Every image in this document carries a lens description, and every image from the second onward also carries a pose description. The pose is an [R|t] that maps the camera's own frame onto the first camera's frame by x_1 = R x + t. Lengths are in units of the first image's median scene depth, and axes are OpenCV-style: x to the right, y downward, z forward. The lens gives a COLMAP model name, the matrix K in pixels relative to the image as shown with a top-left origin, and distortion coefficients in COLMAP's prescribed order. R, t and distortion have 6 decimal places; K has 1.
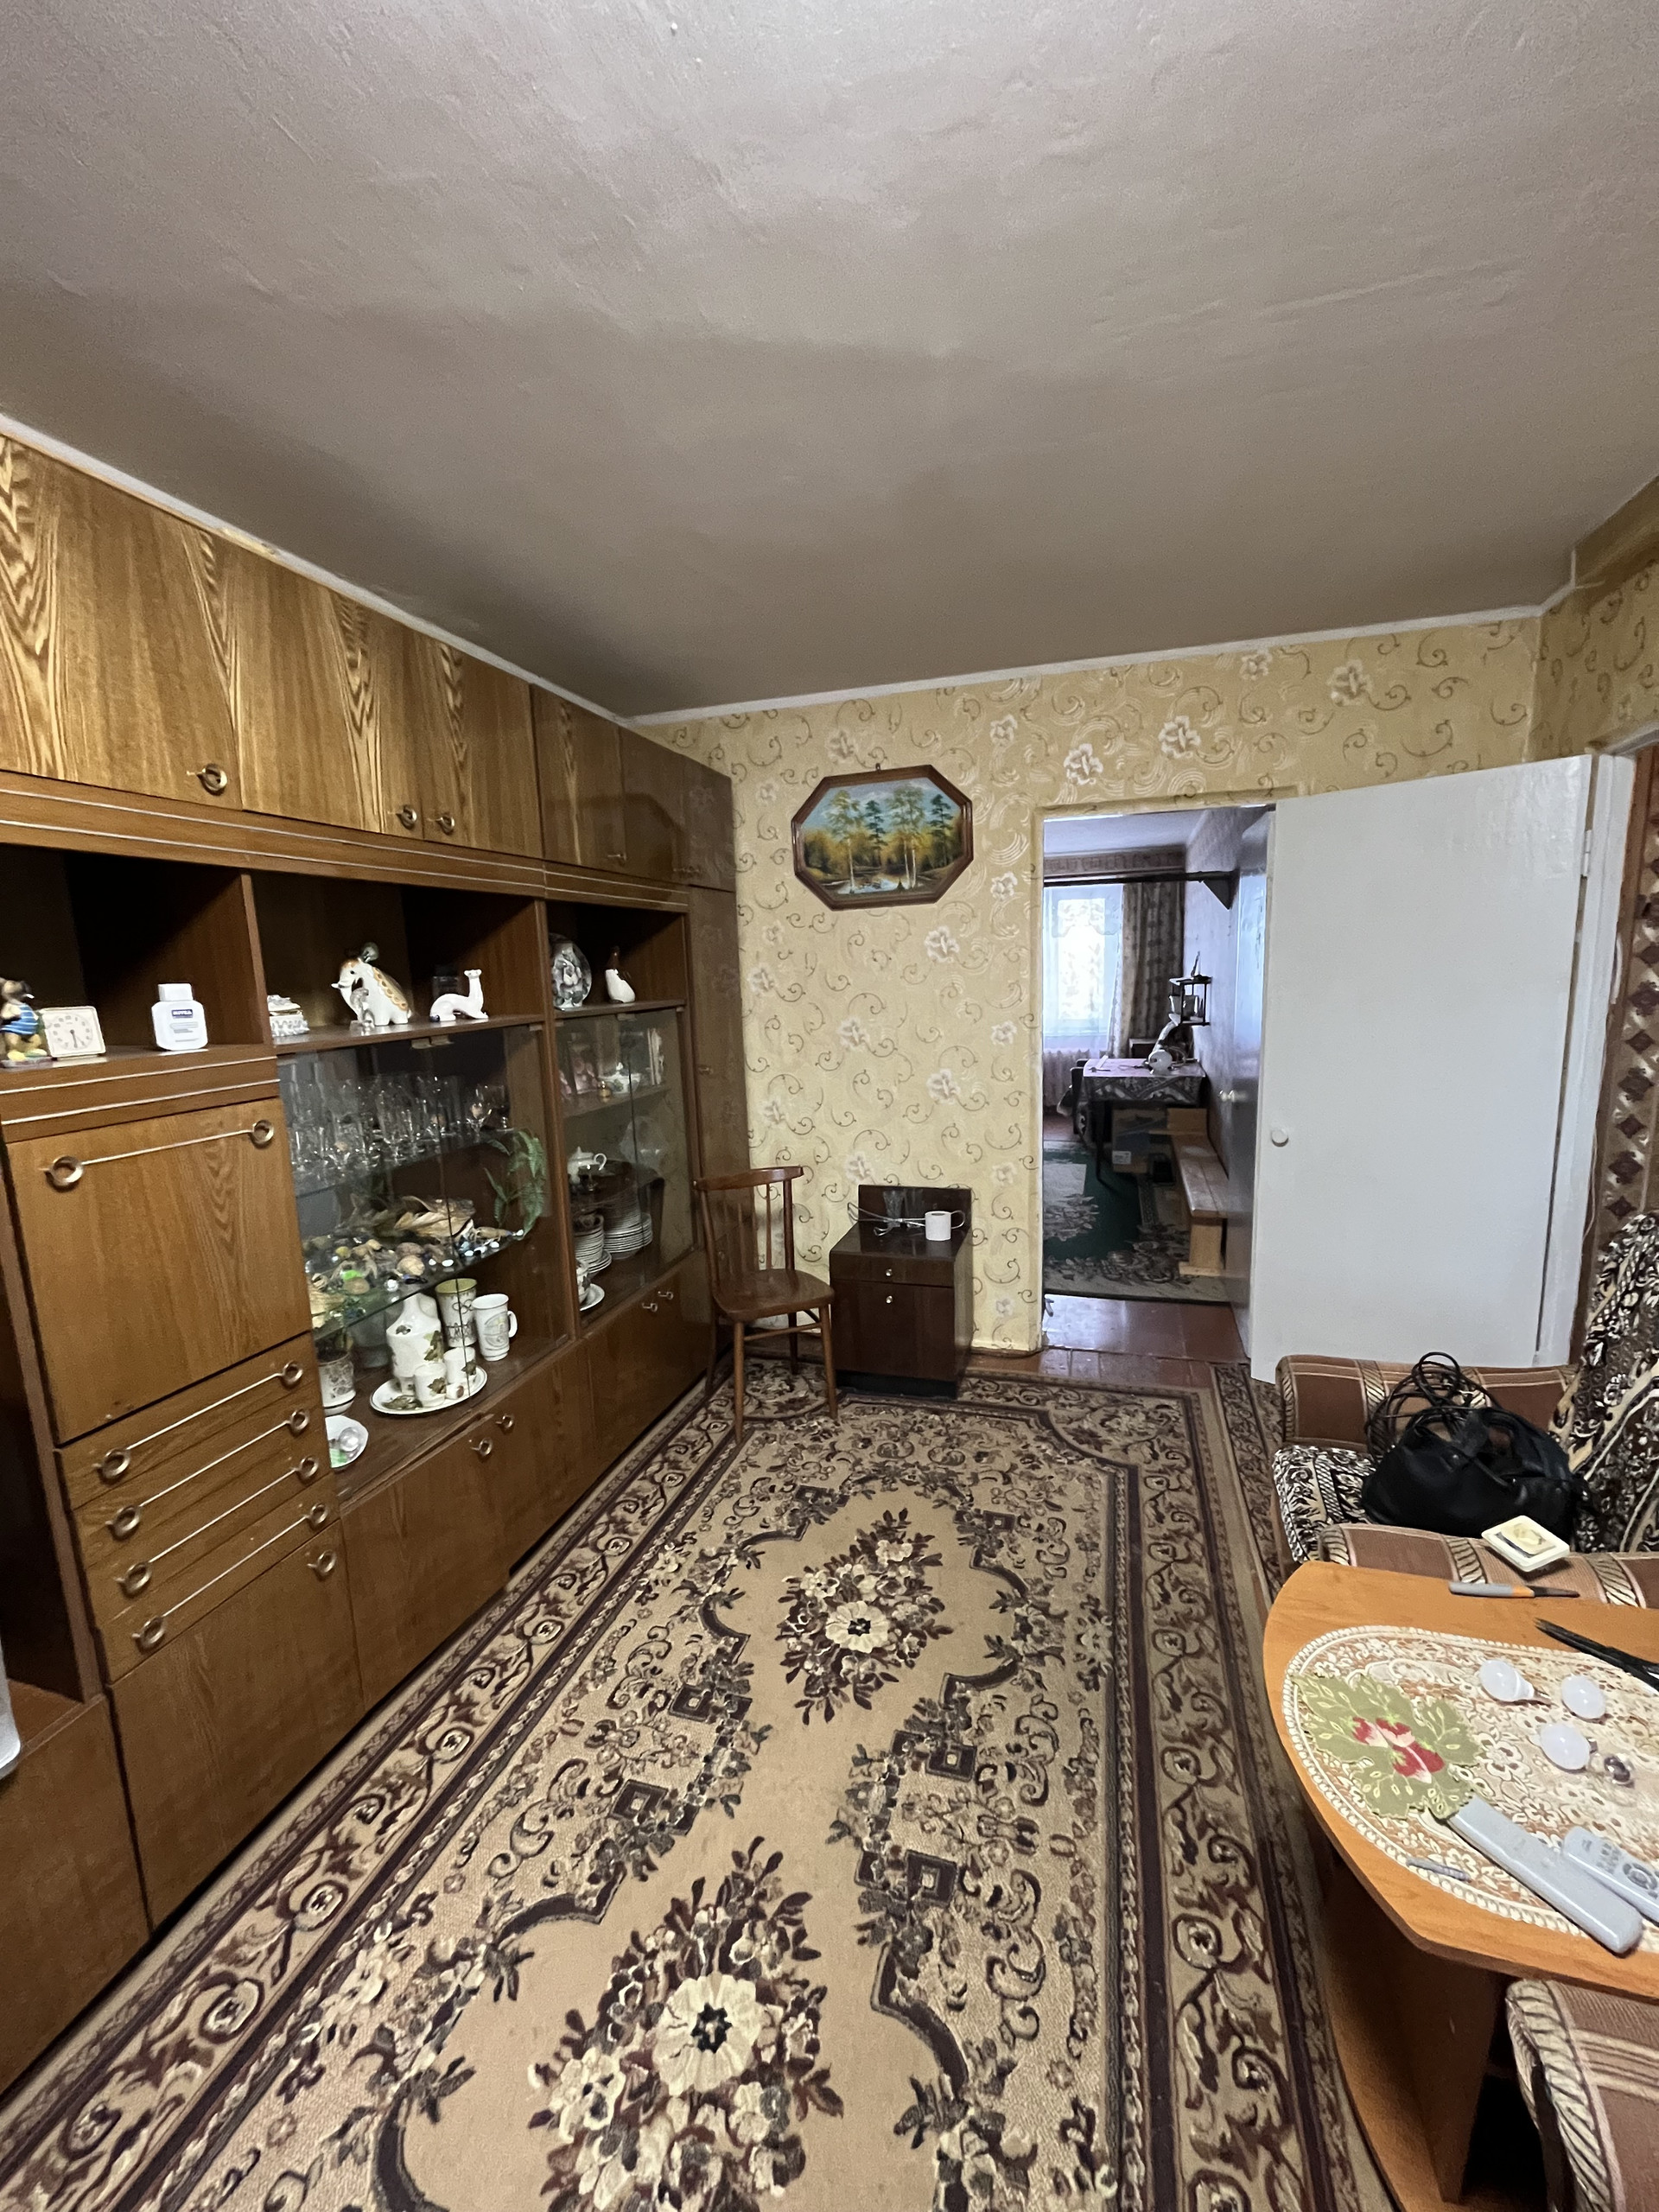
lens RADIAL K [[894.1, 0, 833.9], [0, 894.1, 1110.3], [0, 0, 1]] dist [-0.002339, -0.000539]
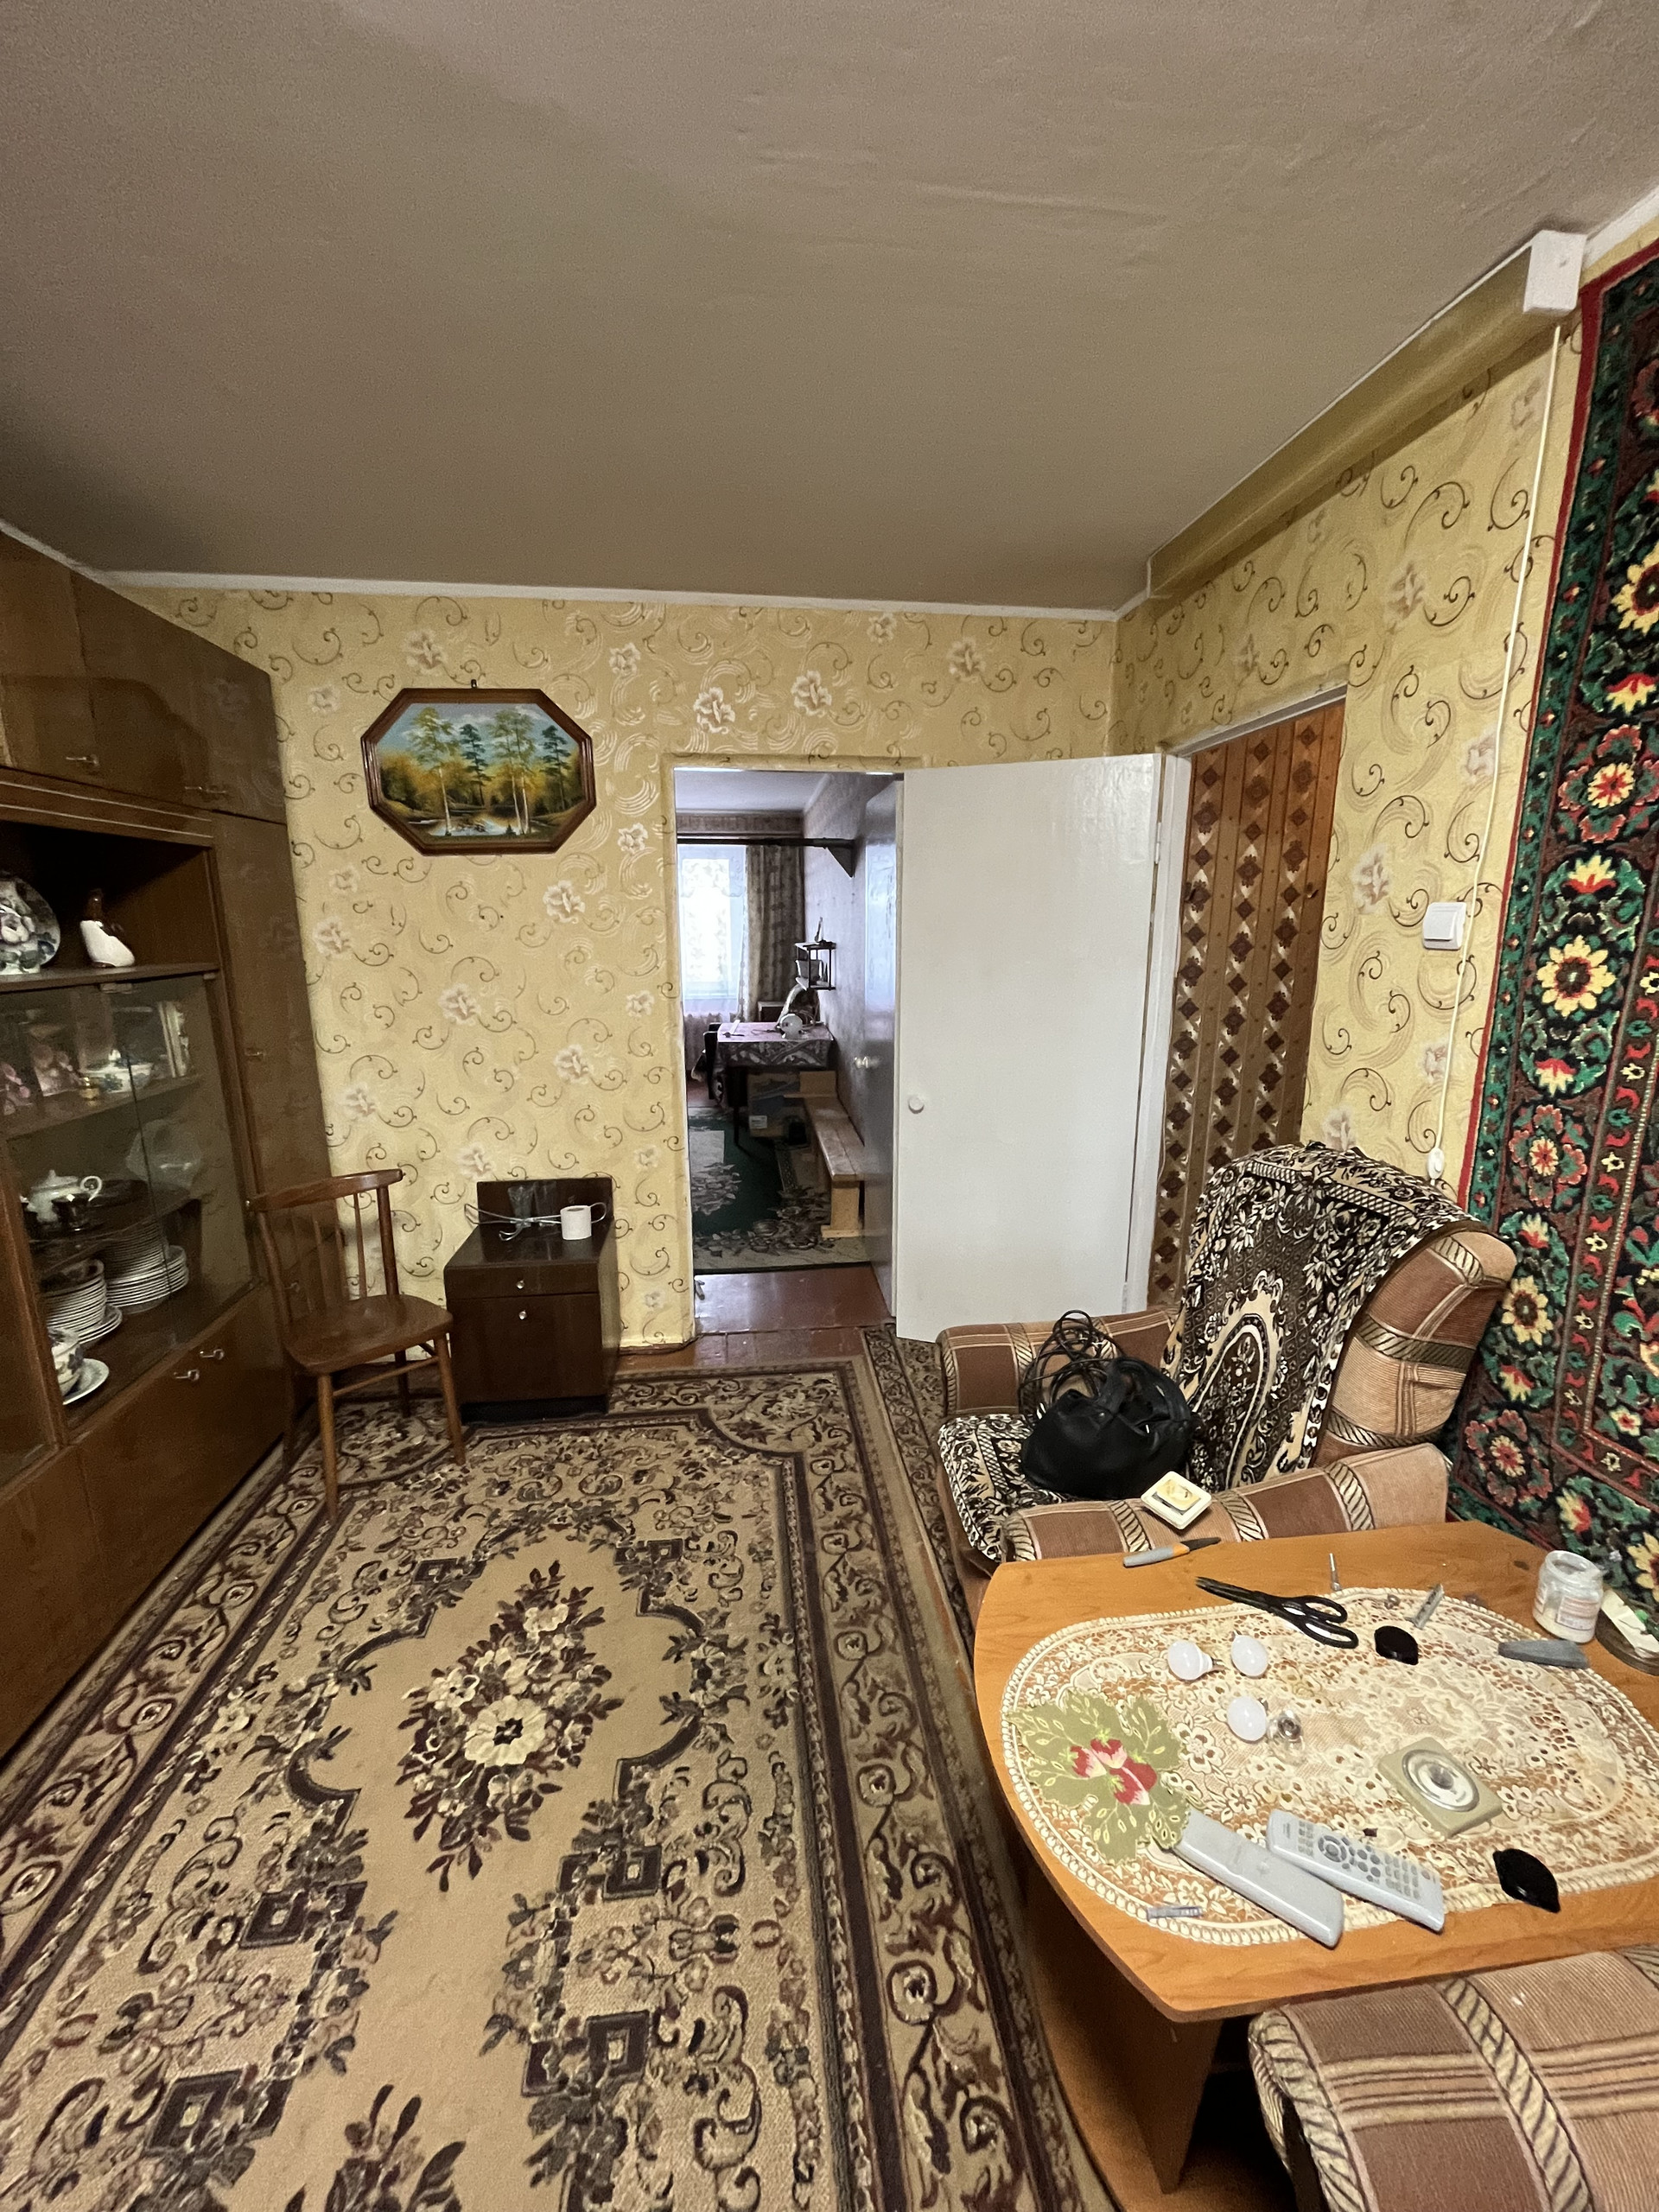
lens RADIAL K [[894.1, 0, 837.4], [0, 894.1, 1105.2], [0, 0, 1]] dist [-0.002339, -0.000539]
pose [[0.914565, -0.053348, 0.400906, 0.006165], [0.037220, 0.998158, 0.047916, -0.026803], [-0.402724, -0.028901, 0.914865, 0.123559]]
